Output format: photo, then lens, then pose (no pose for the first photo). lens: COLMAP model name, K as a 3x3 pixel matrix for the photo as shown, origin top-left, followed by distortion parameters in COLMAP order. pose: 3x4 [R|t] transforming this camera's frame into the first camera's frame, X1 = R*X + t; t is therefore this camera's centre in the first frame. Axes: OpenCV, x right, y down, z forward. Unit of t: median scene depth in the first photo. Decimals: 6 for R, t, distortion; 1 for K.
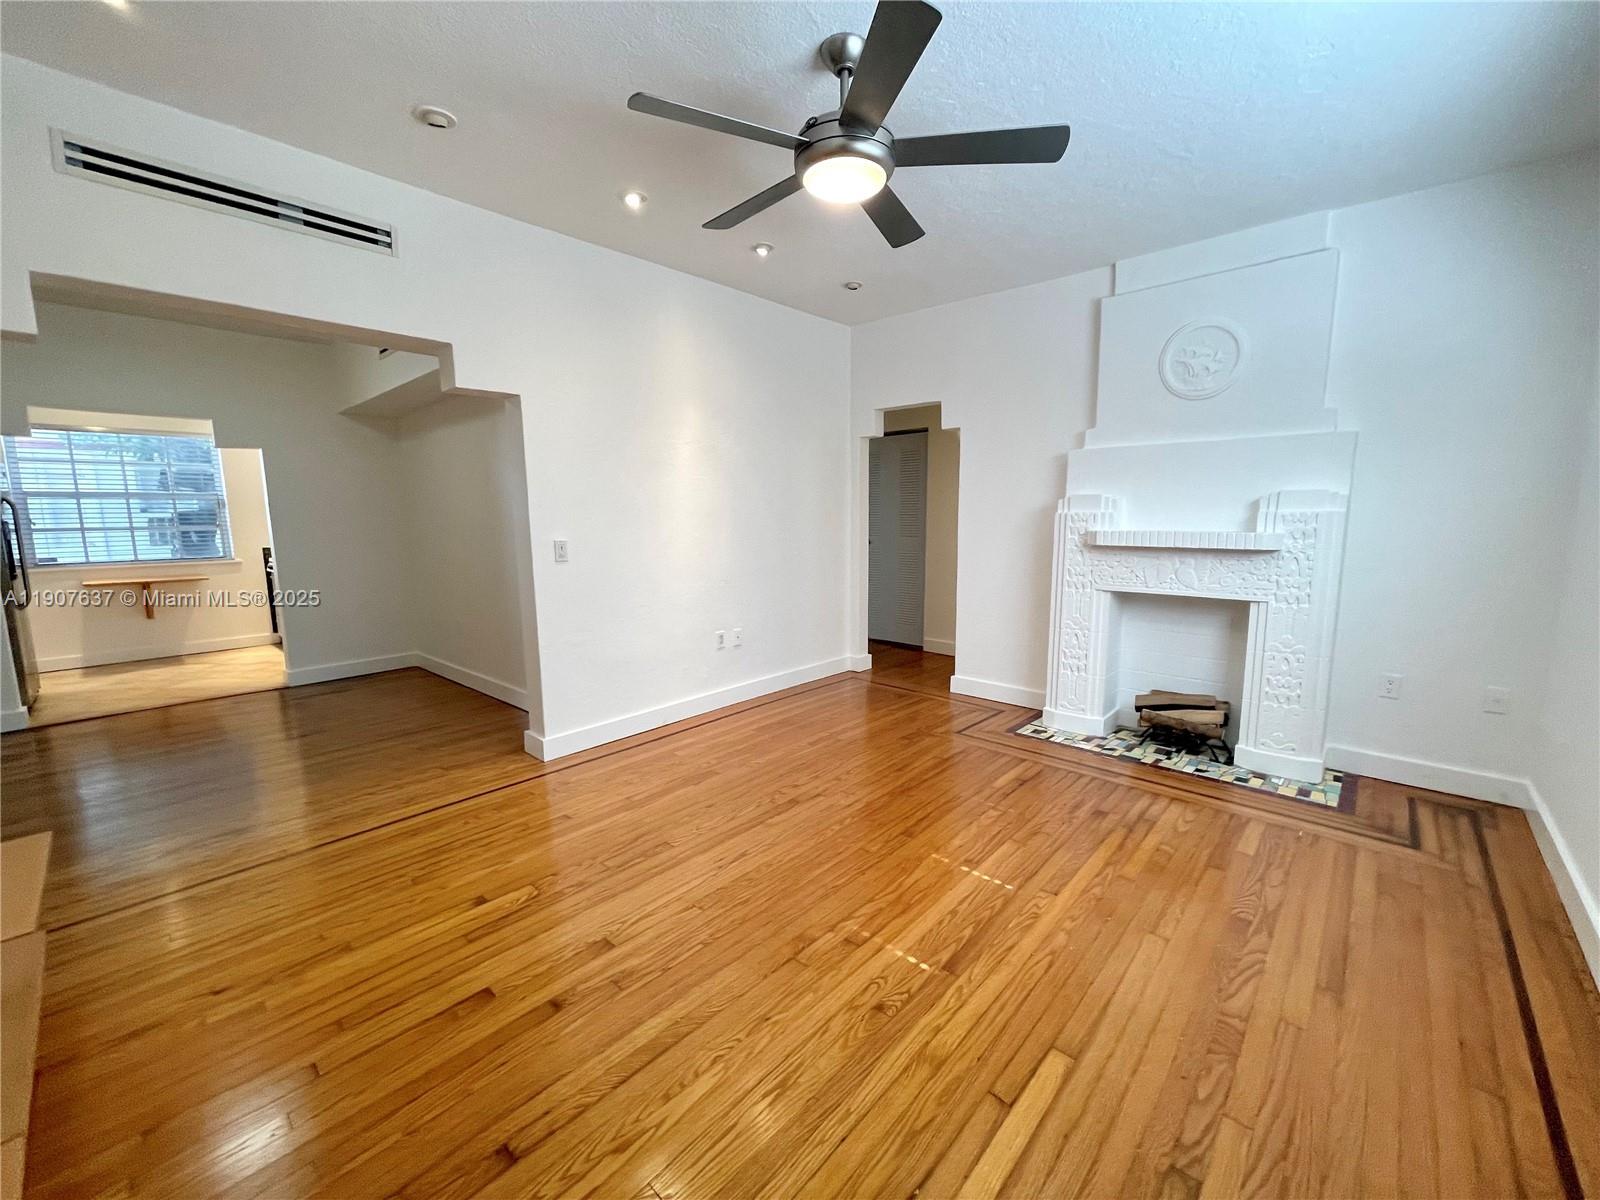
lens RADIAL K [[643.4, 0, 807.3], [0, 643.4, 602.9], [0, 0, 1]] dist [-0.001870, 0.000604]
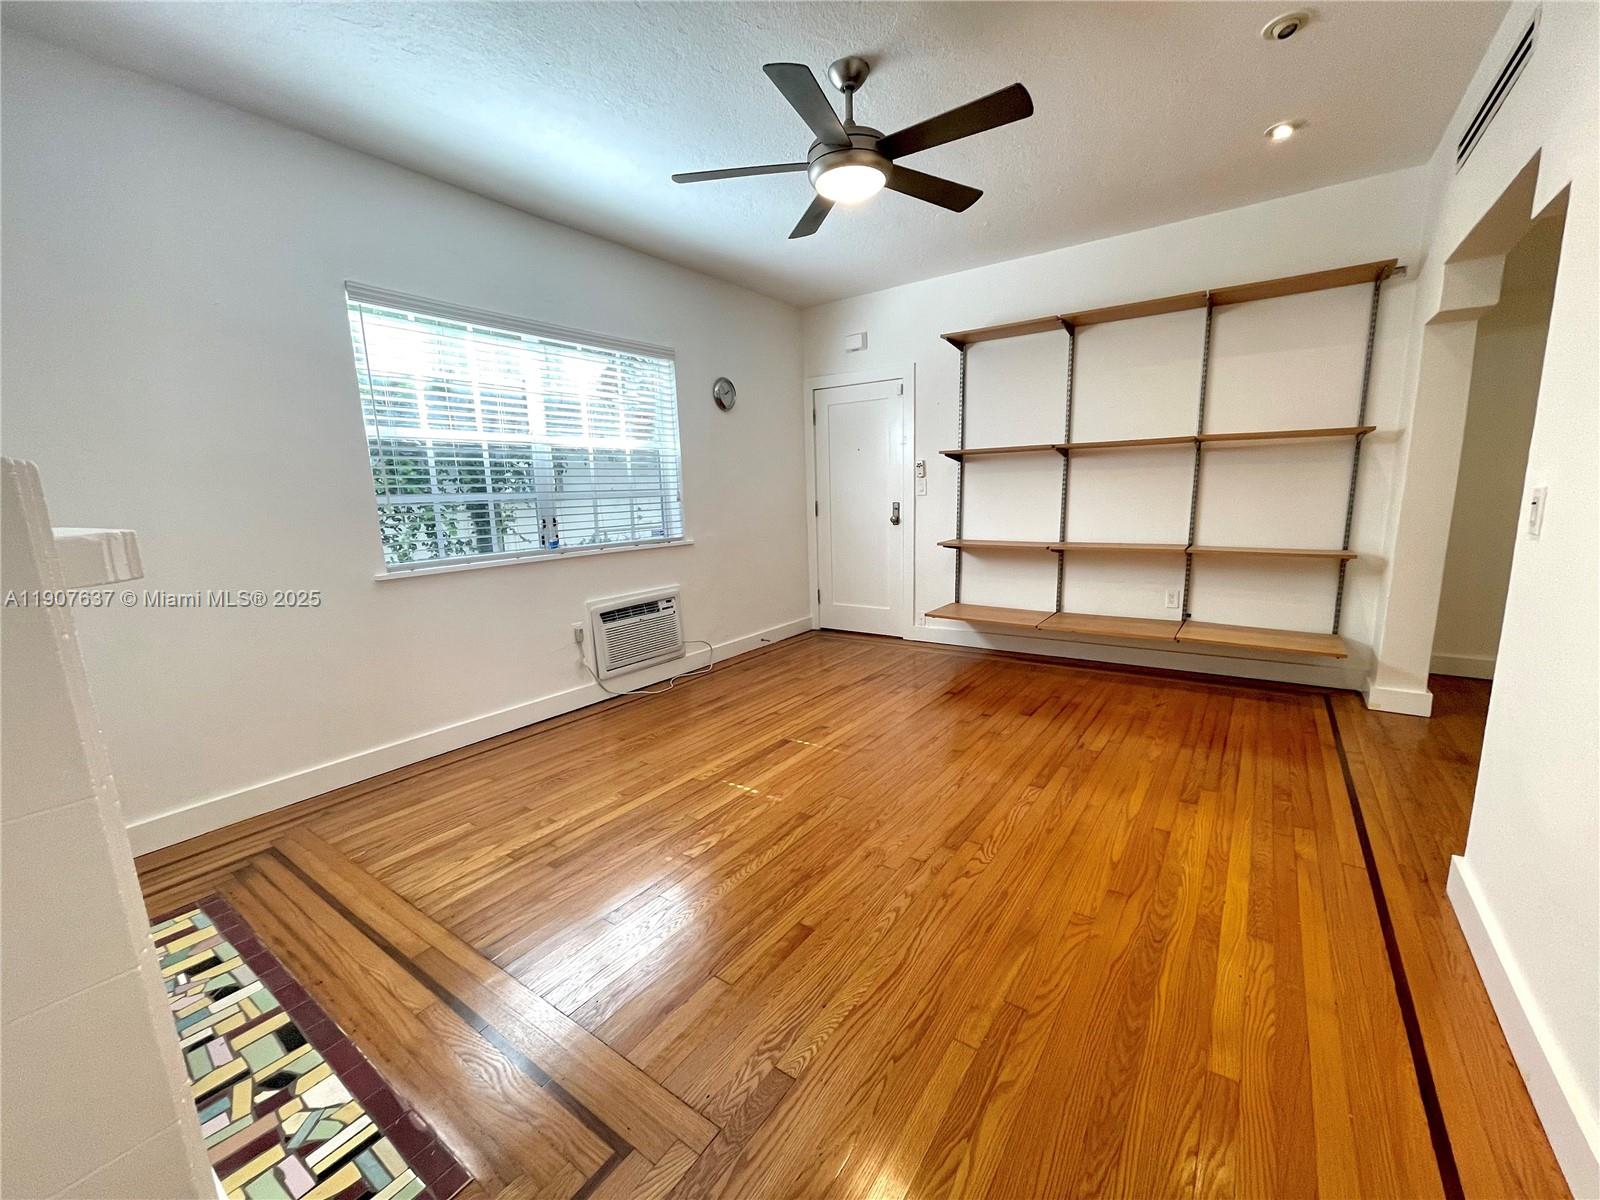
lens RADIAL K [[643.4, 0, 806.6], [0, 643.4, 607.1], [0, 0, 1]] dist [-0.001870, 0.000604]
pose [[-0.992306, 0.060148, -0.108216, 0.182949], [0.023192, 0.948895, 0.314739, -0.171494], [0.121616, 0.309808, -0.942989, 1.384645]]
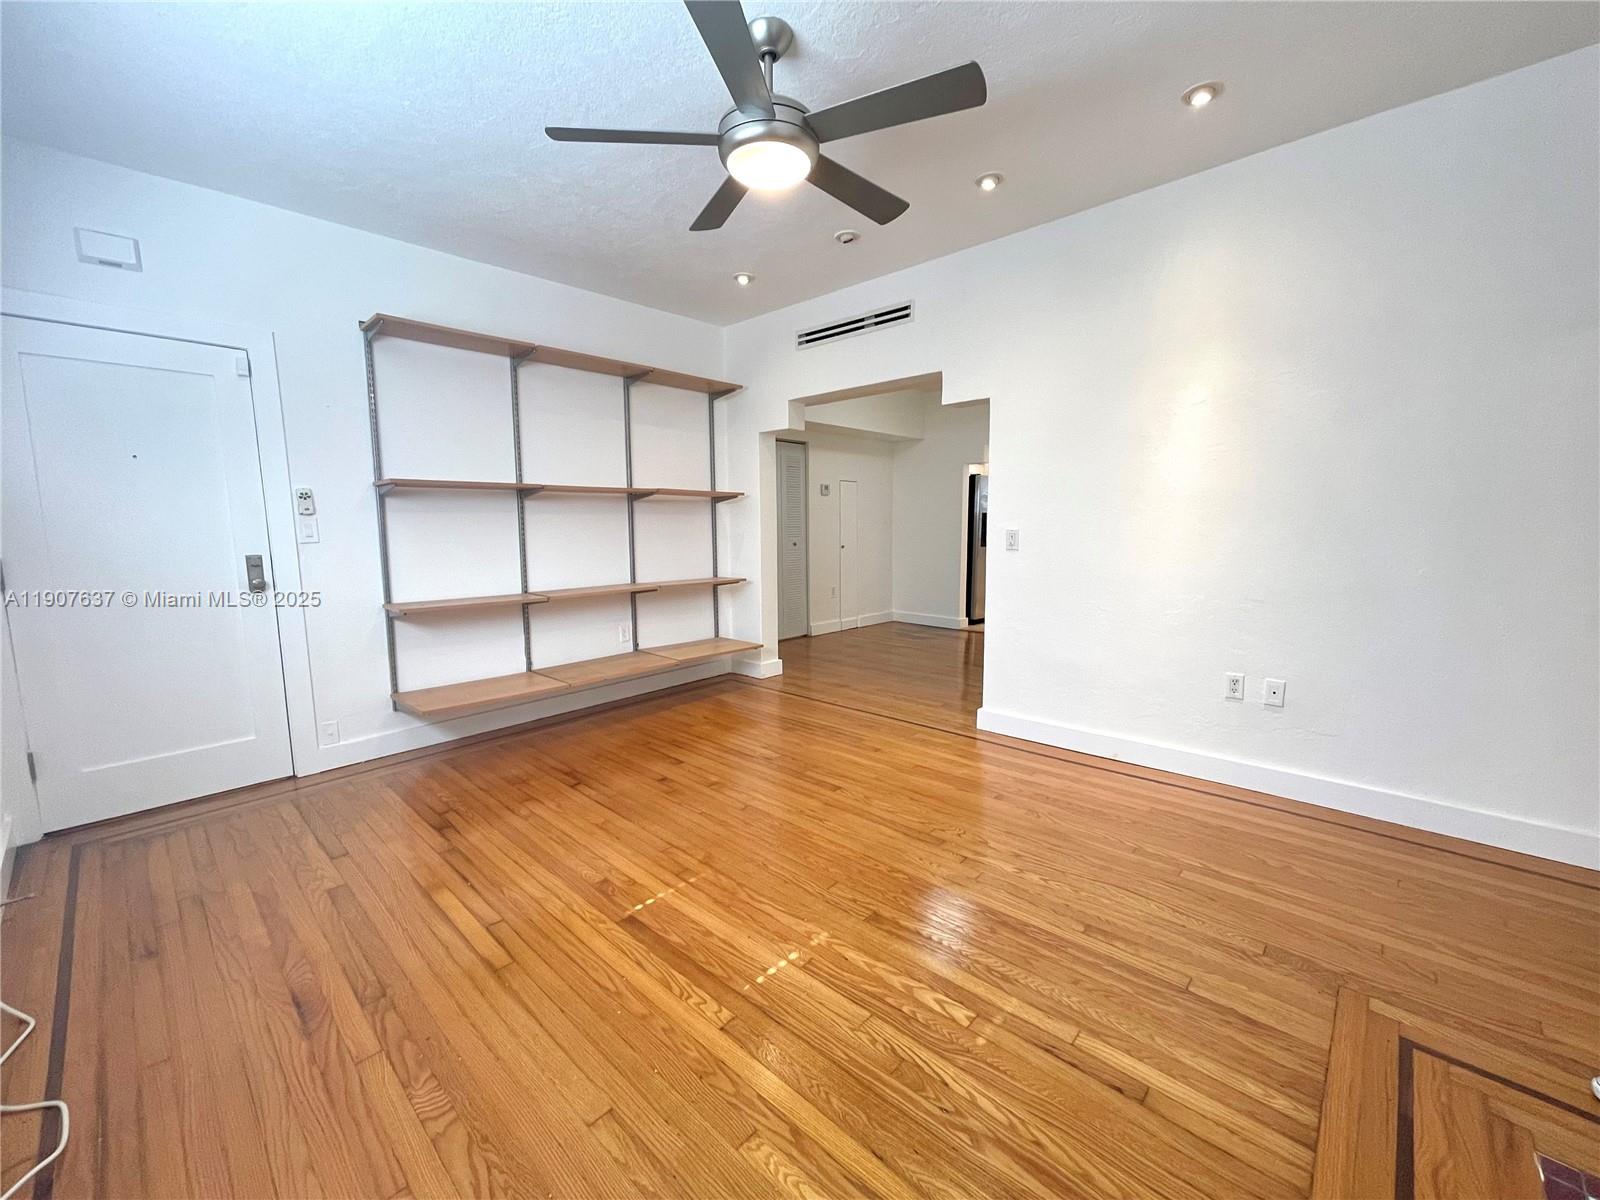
lens RADIAL K [[643.4, 0, 798.0], [0, 643.4, 606.5], [0, 0, 1]] dist [-0.001870, 0.000604]
pose [[-0.019897, 0.142785, -0.989554, 0.670655], [-0.128042, 0.981236, 0.144159, -0.080431], [0.991569, 0.129572, -0.001241, 0.669552]]
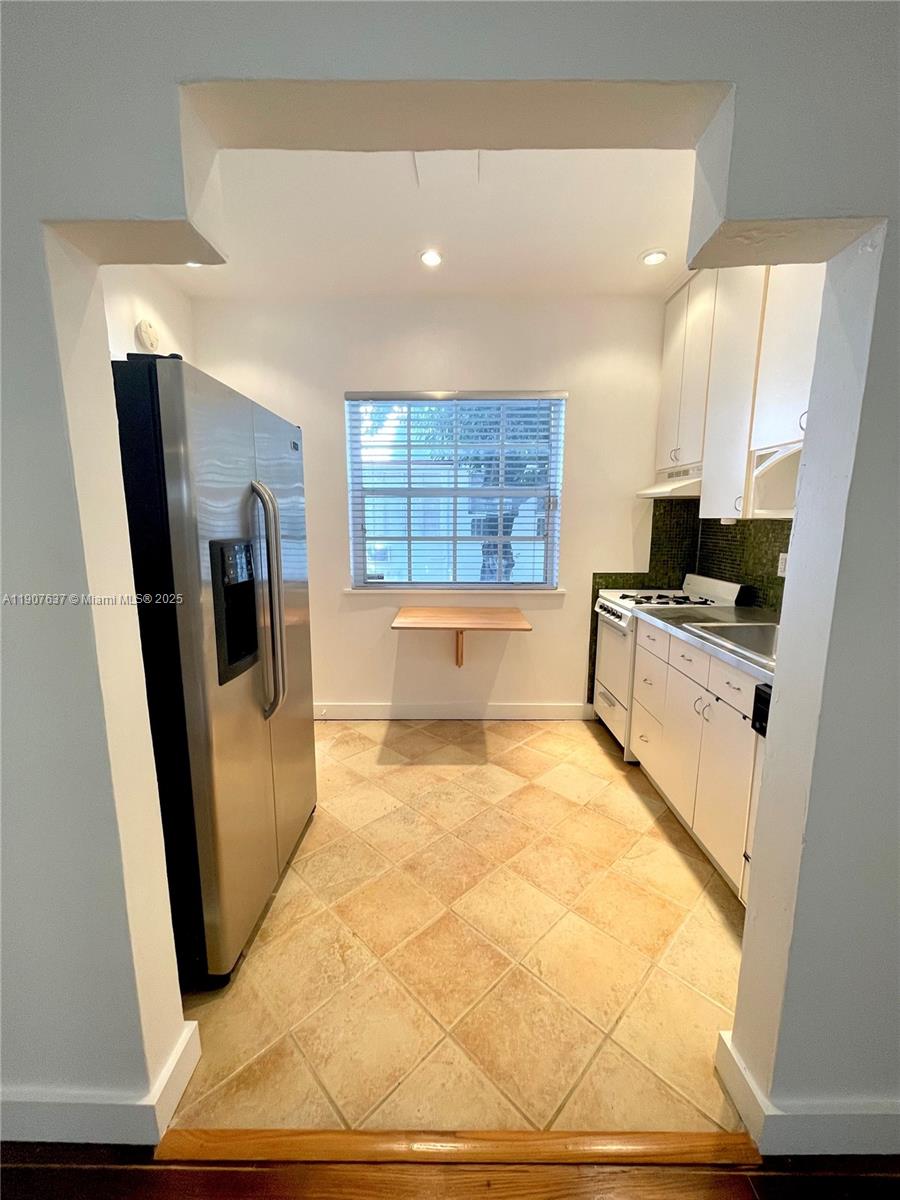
lens RADIAL K [[482.5, 0, 447.0], [0, 482.5, 596.9], [0, 0, 1]] dist [-0.001870, 0.000604]
pose [[0.665141, 0.133170, -0.734747, -1.168573], [-0.109826, 0.990715, 0.080142, -0.167828], [0.738597, 0.027389, 0.673590, 1.132616]]
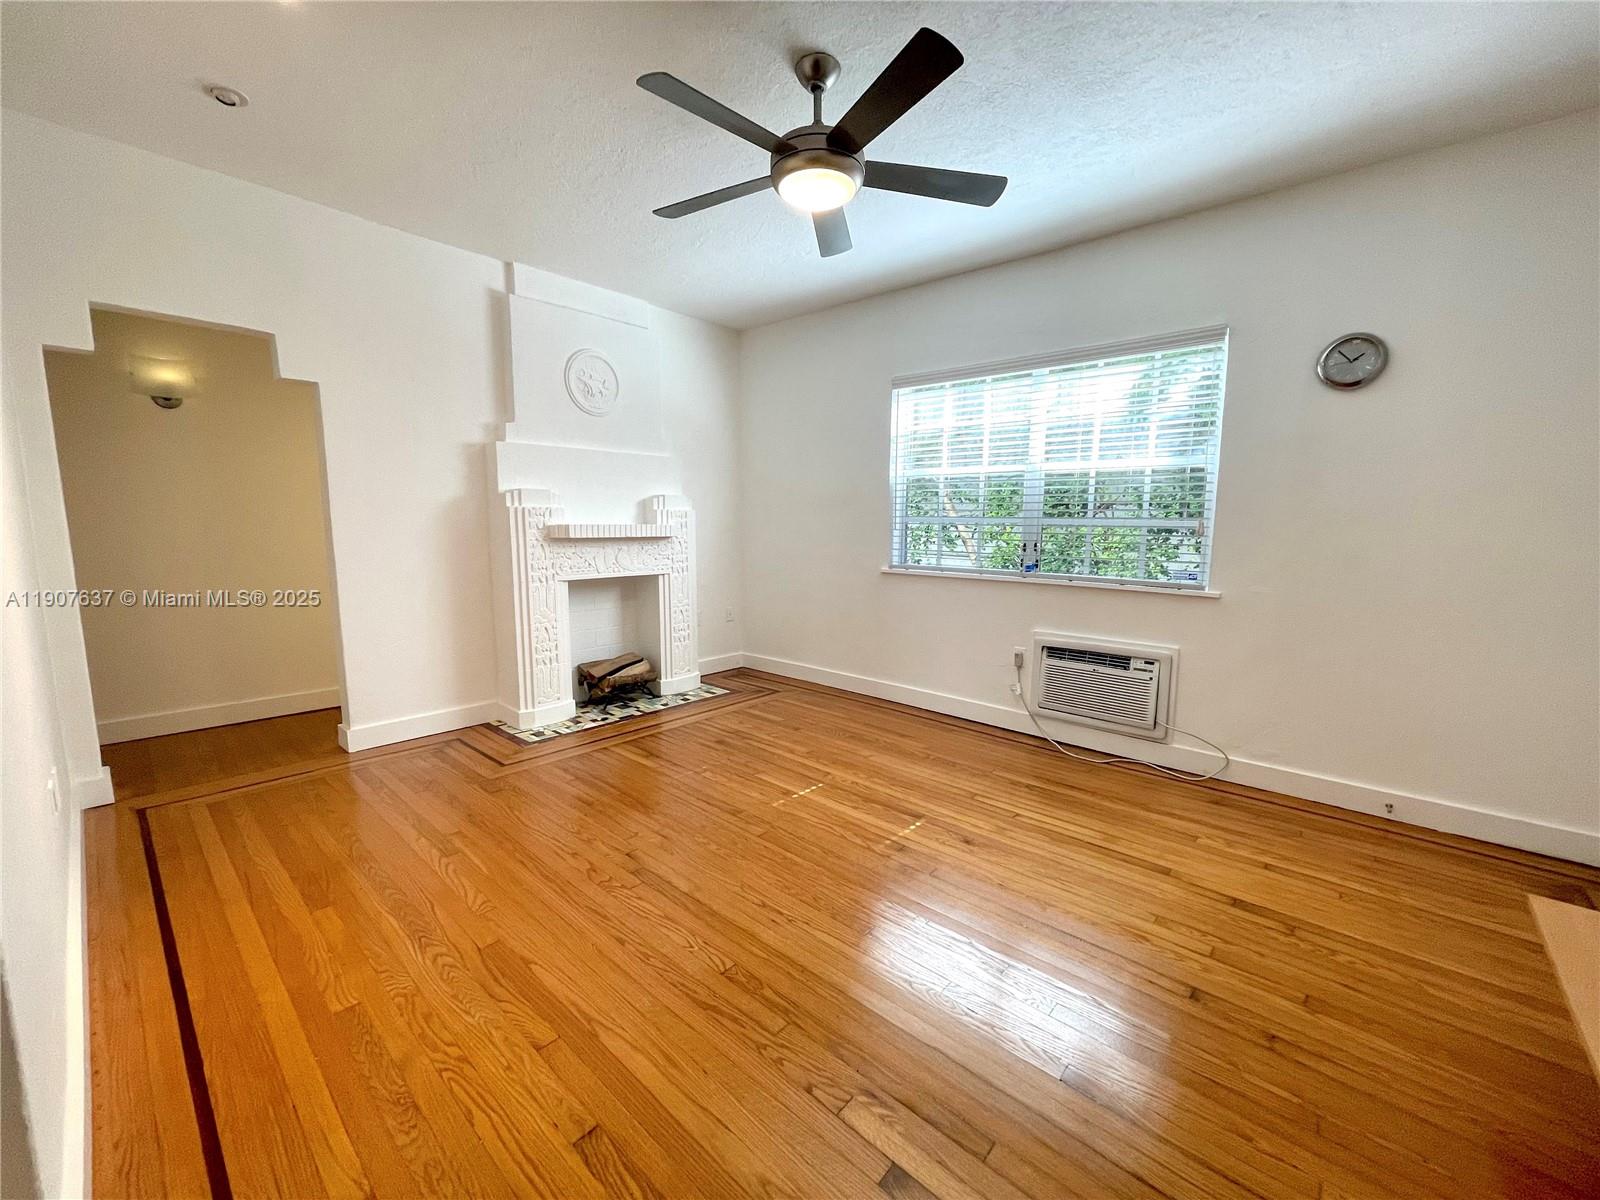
lens RADIAL K [[643.4, 0, 796.3], [0, 643.4, 605.0], [0, 0, 1]] dist [-0.001870, 0.000604]
pose [[0.000184, -0.126225, 0.992002, -0.645849], [0.129299, 0.983677, 0.125141, -0.068178], [-0.991606, 0.128242, 0.016501, 0.654889]]
